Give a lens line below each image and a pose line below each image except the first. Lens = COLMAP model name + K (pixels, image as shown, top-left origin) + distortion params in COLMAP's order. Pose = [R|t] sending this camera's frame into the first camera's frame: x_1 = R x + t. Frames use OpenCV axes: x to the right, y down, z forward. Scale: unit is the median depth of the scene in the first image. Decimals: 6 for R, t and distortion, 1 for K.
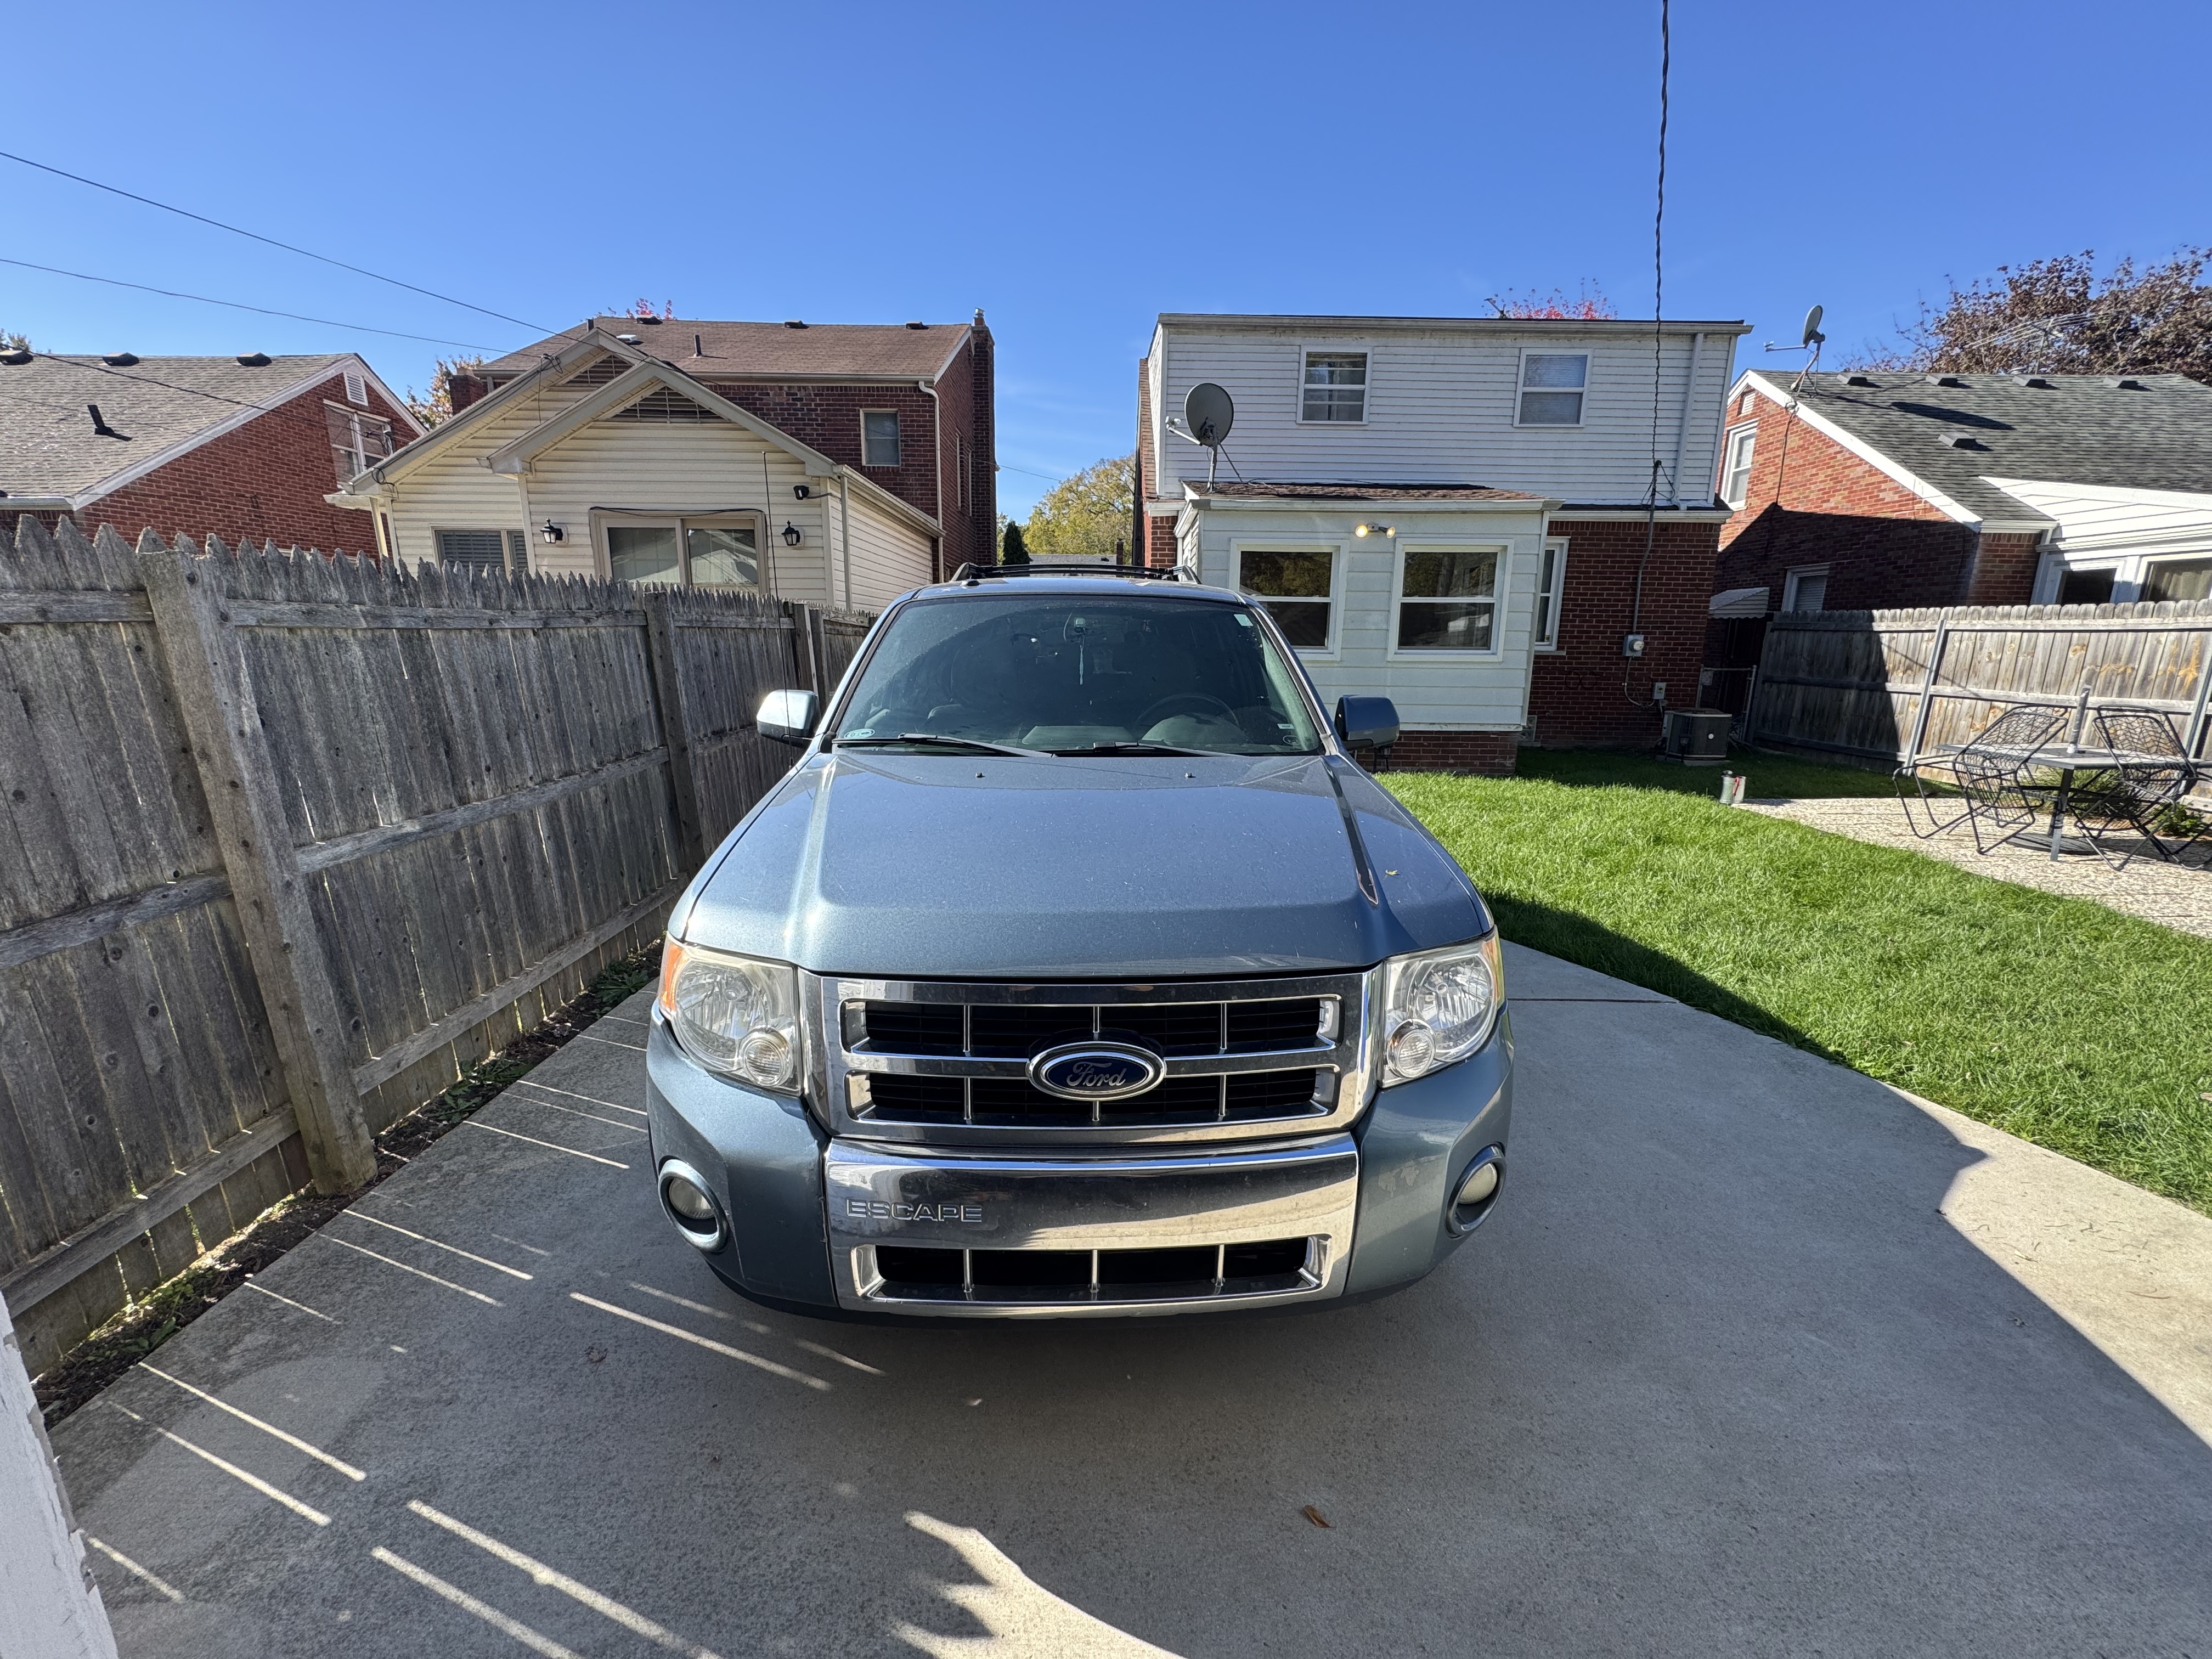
lens RADIAL K [[878.6, 0, 1098.5], [0, 878.6, 825.2], [0, 0, 1]] dist [-0.001788, -0.000321]
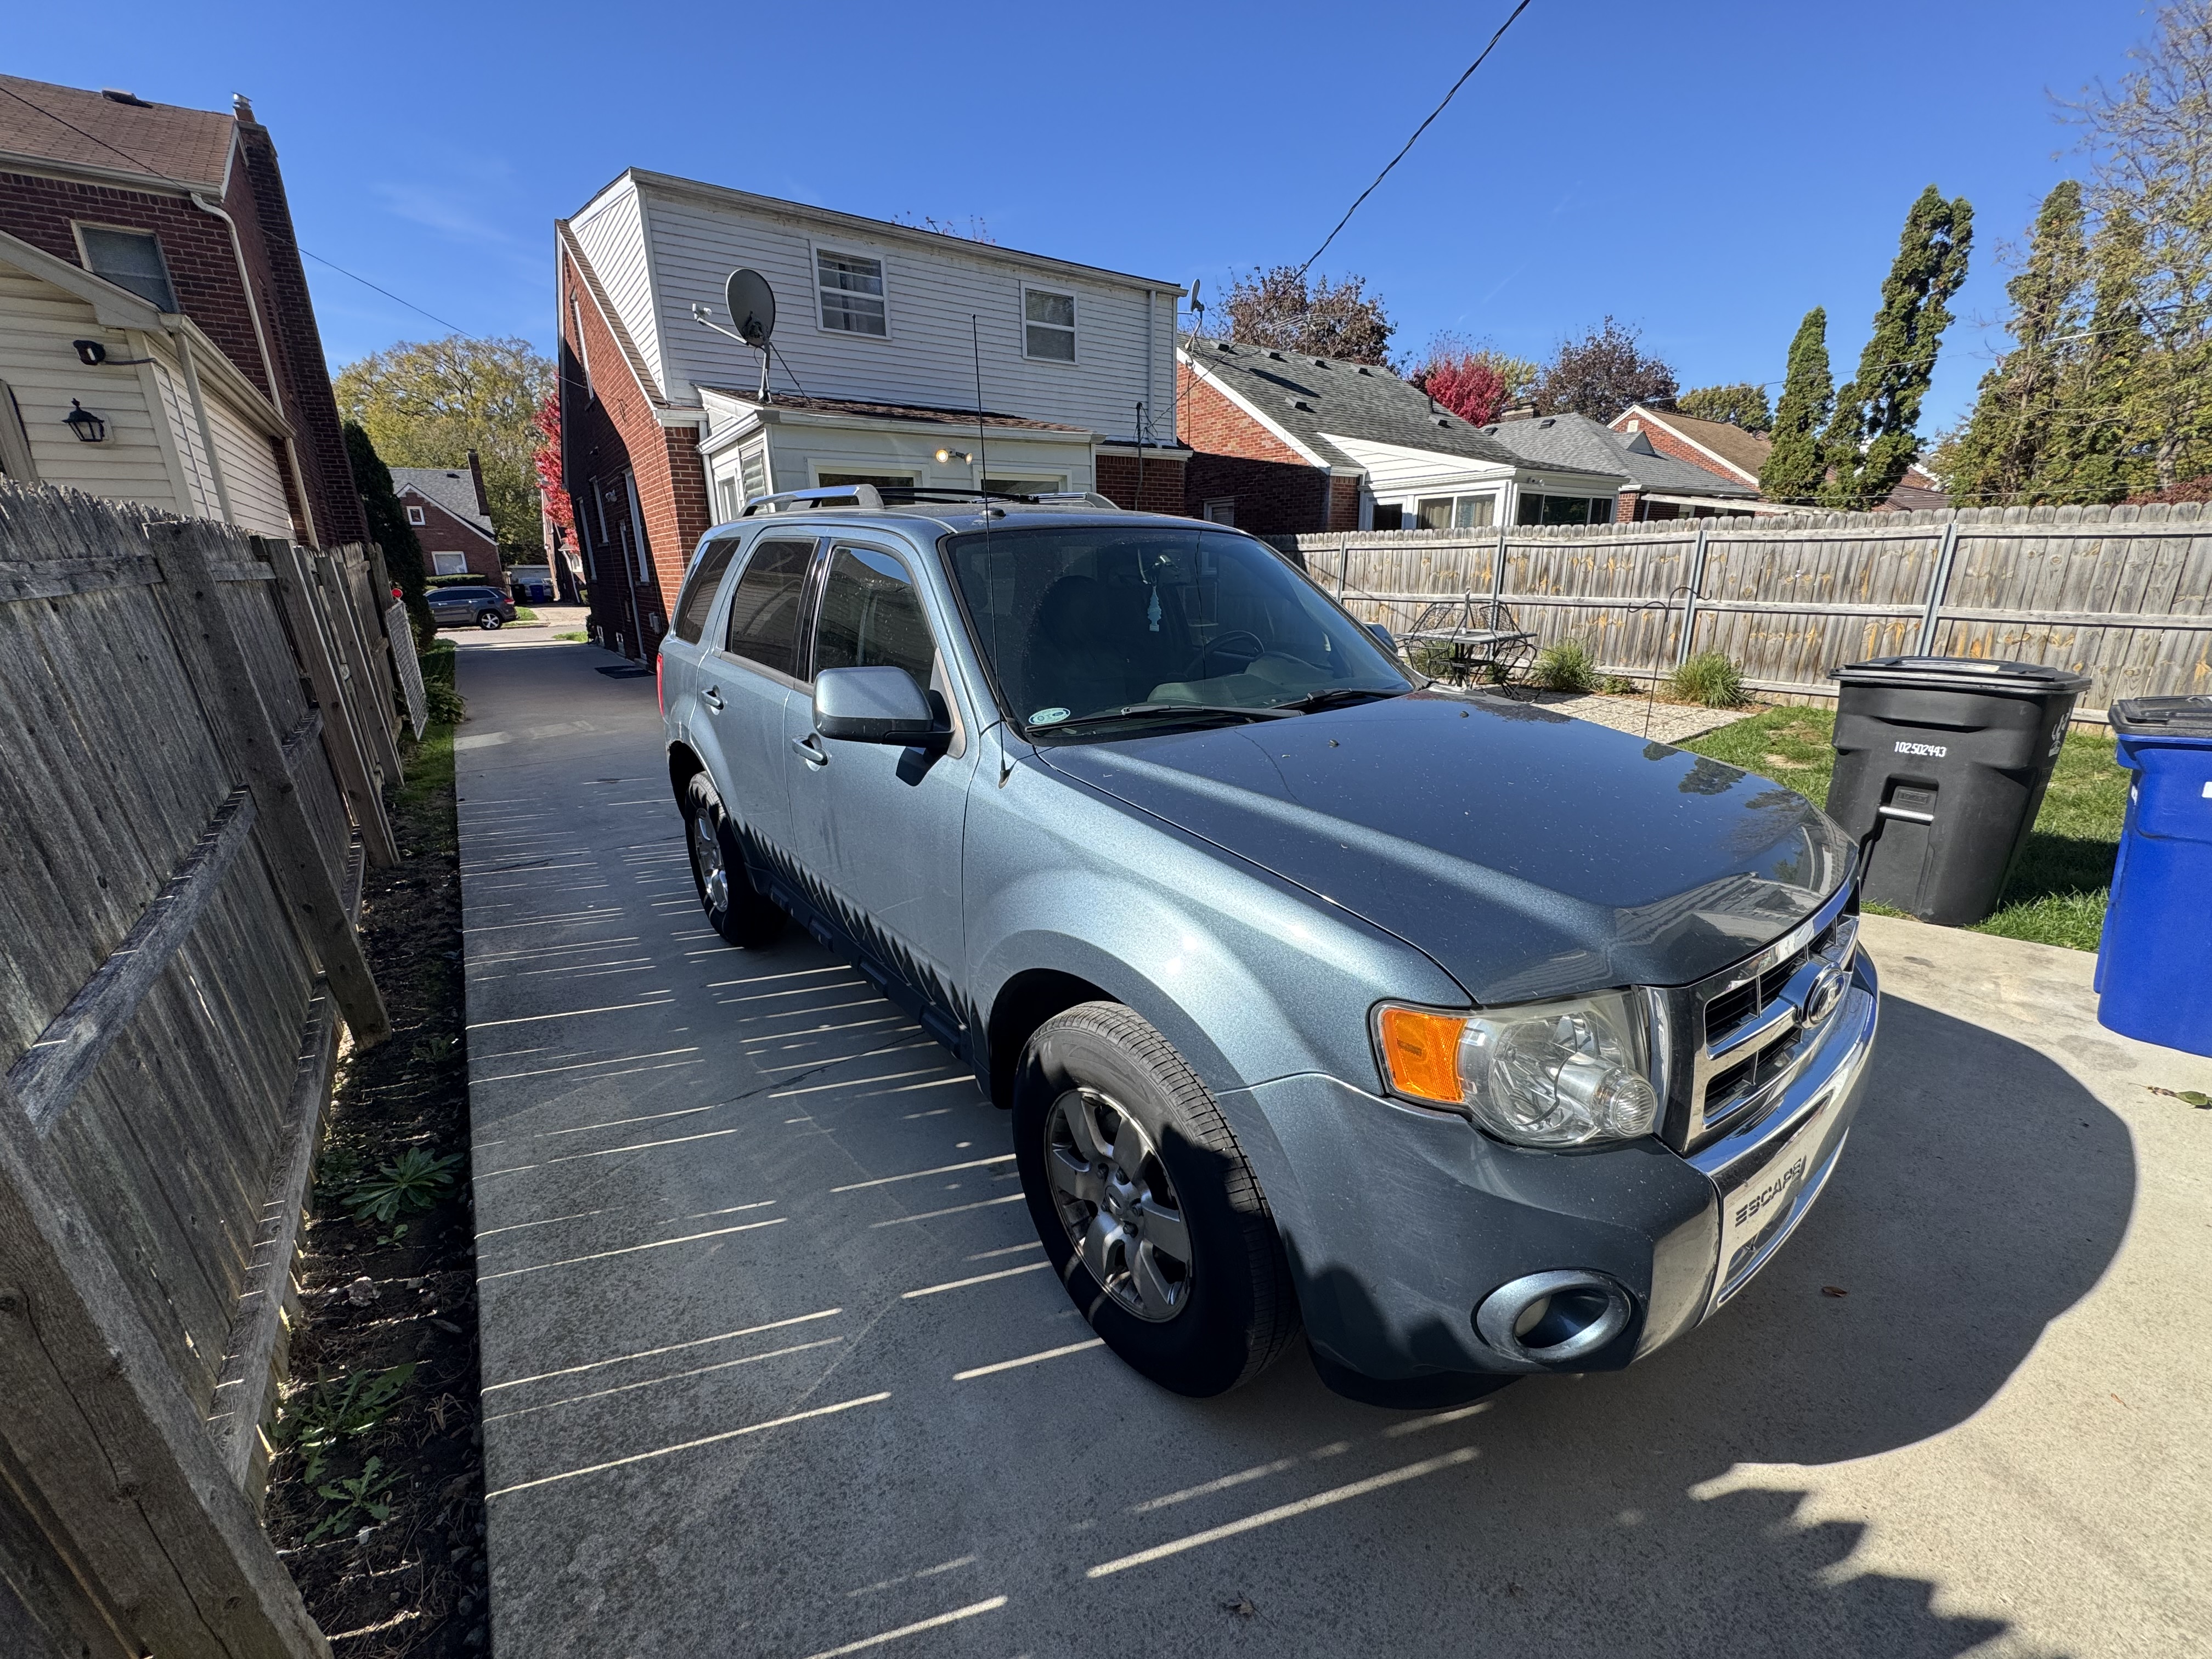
lens RADIAL K [[883.2, 0, 1103.7], [0, 883.2, 826.3], [0, 0, 1]] dist [-0.002375, 0.000135]
pose [[0.805801, -0.192566, 0.560002, -0.149296], [0.149434, 0.981171, 0.122366, -0.021207], [-0.573021, -0.014919, 0.819405, 0.075390]]
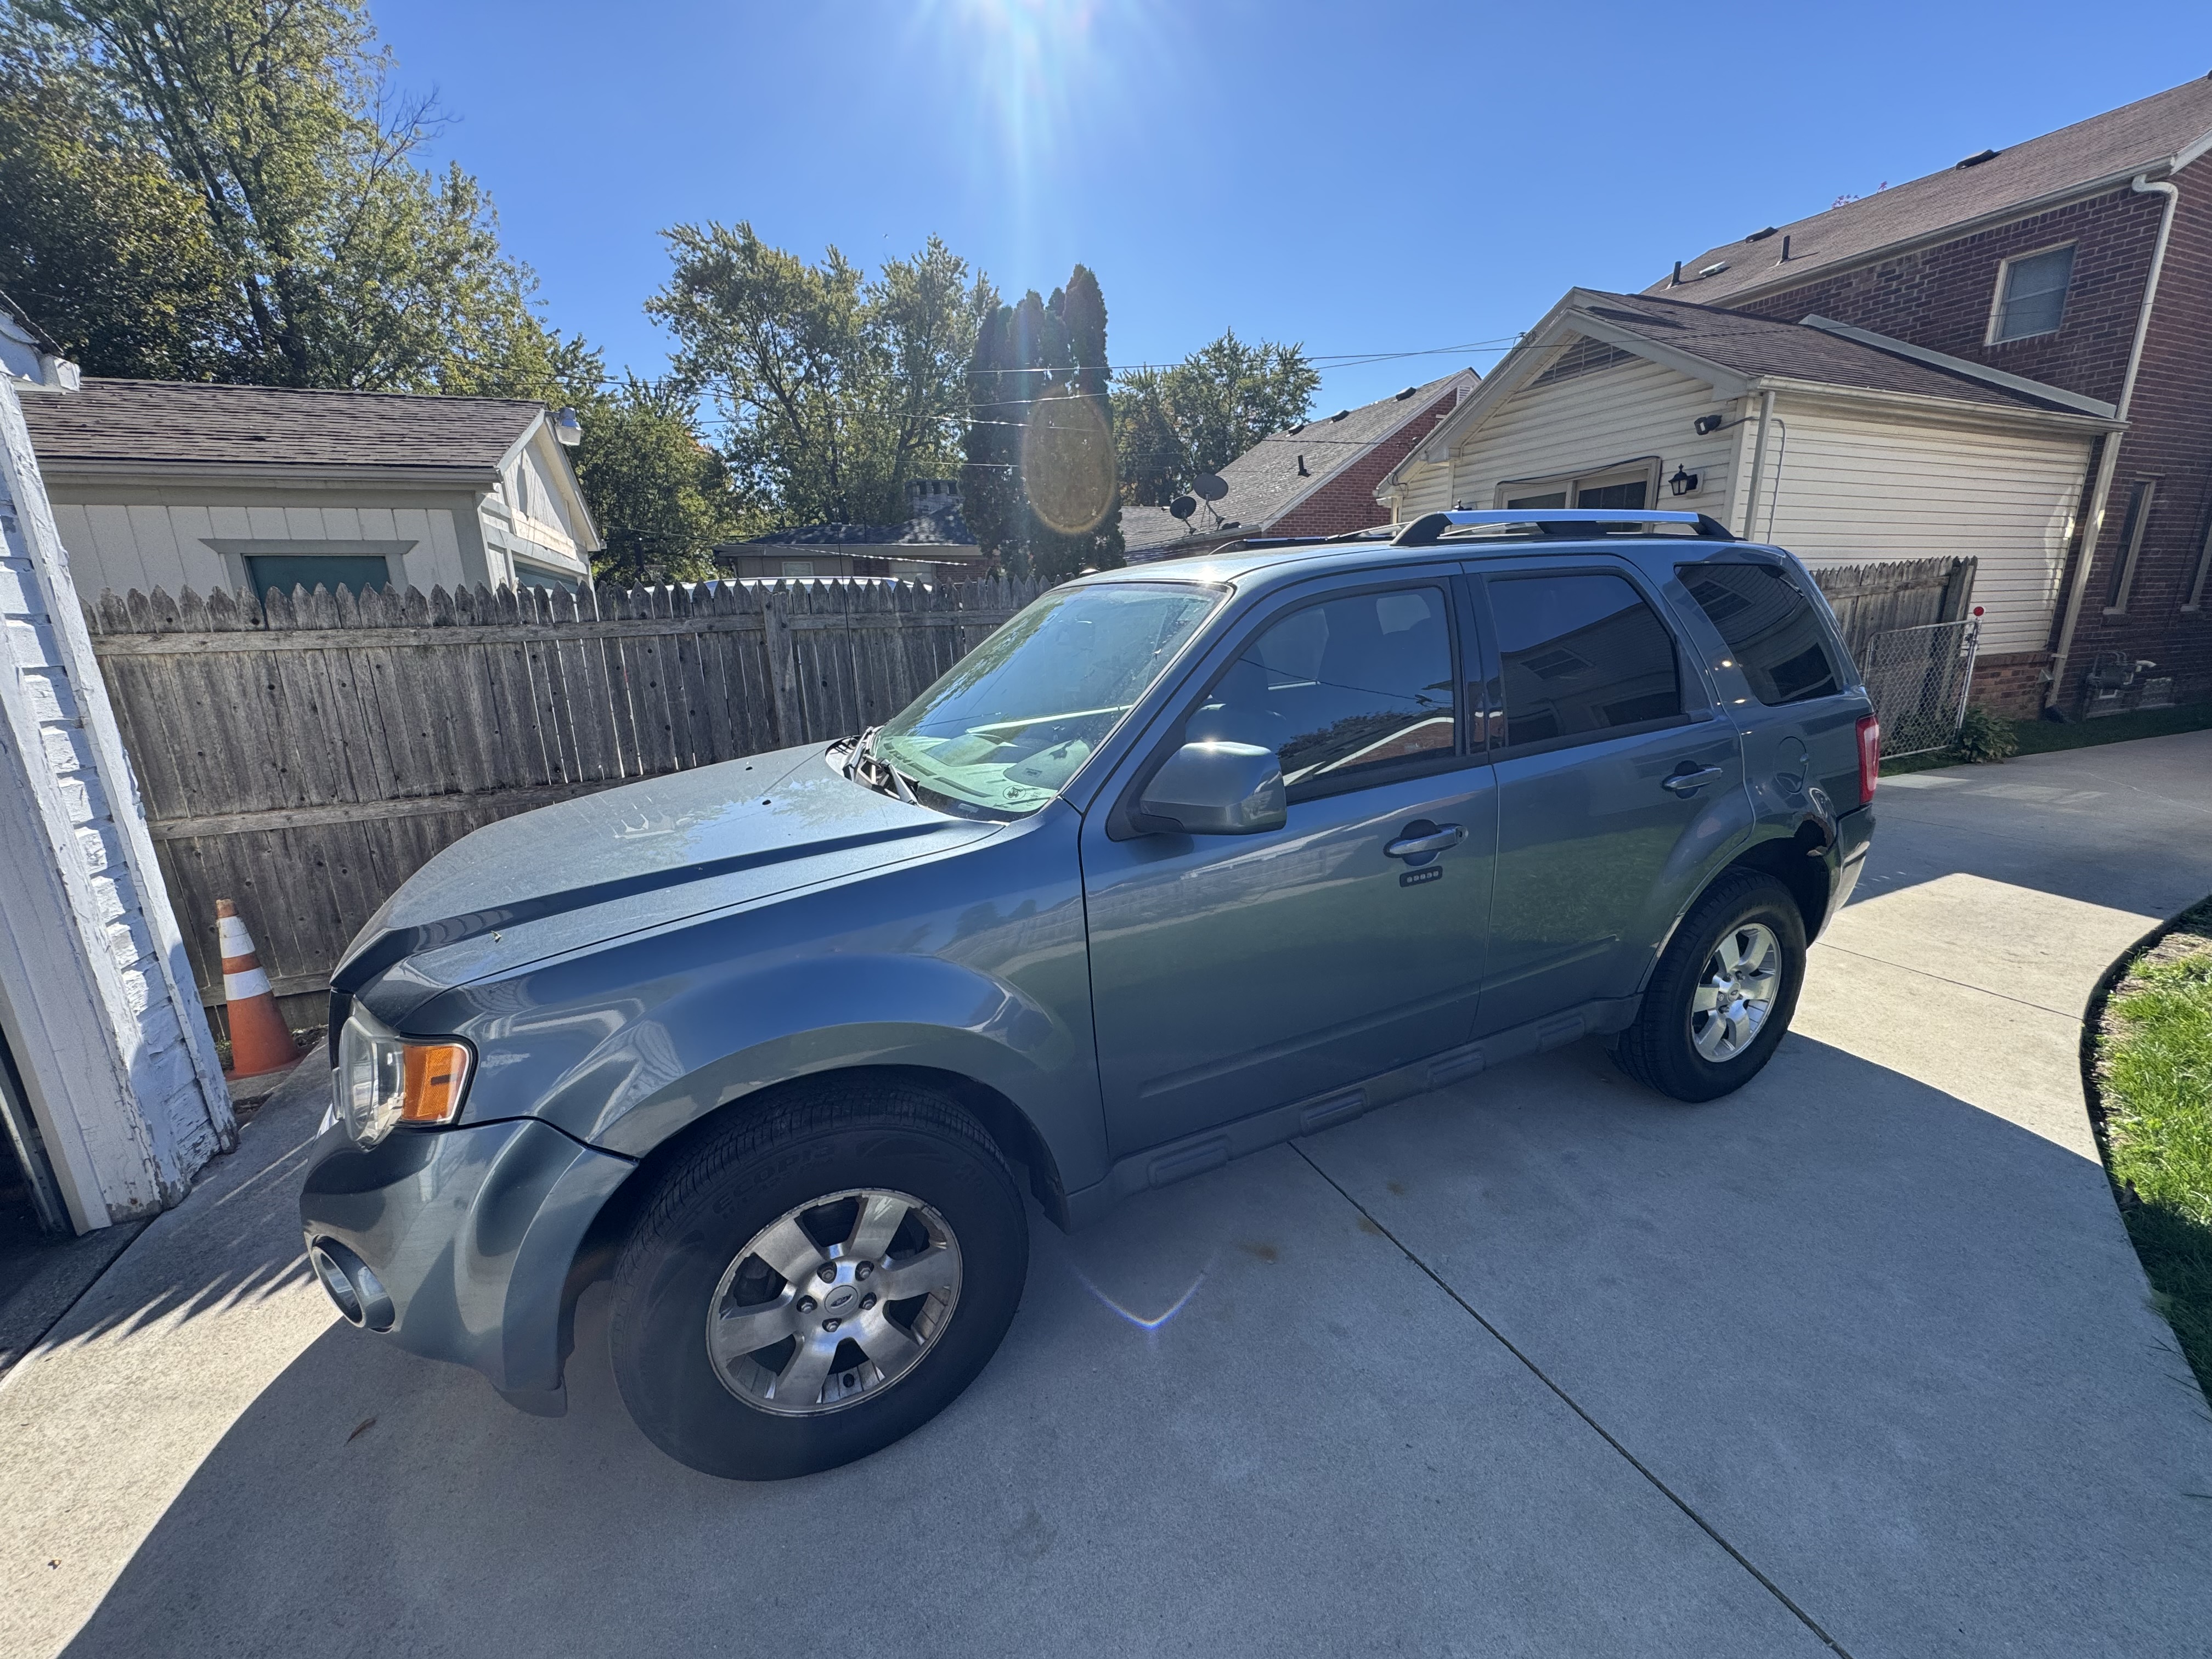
lens RADIAL K [[878.6, 0, 1098.5], [0, 878.6, 825.2], [0, 0, 1]] dist [-0.001788, -0.000321]
pose [[0.399768, 0.199071, -0.894738, 0.191211], [-0.165372, 0.975778, 0.143214, -0.039097], [0.901575, 0.090713, 0.423005, 0.165304]]
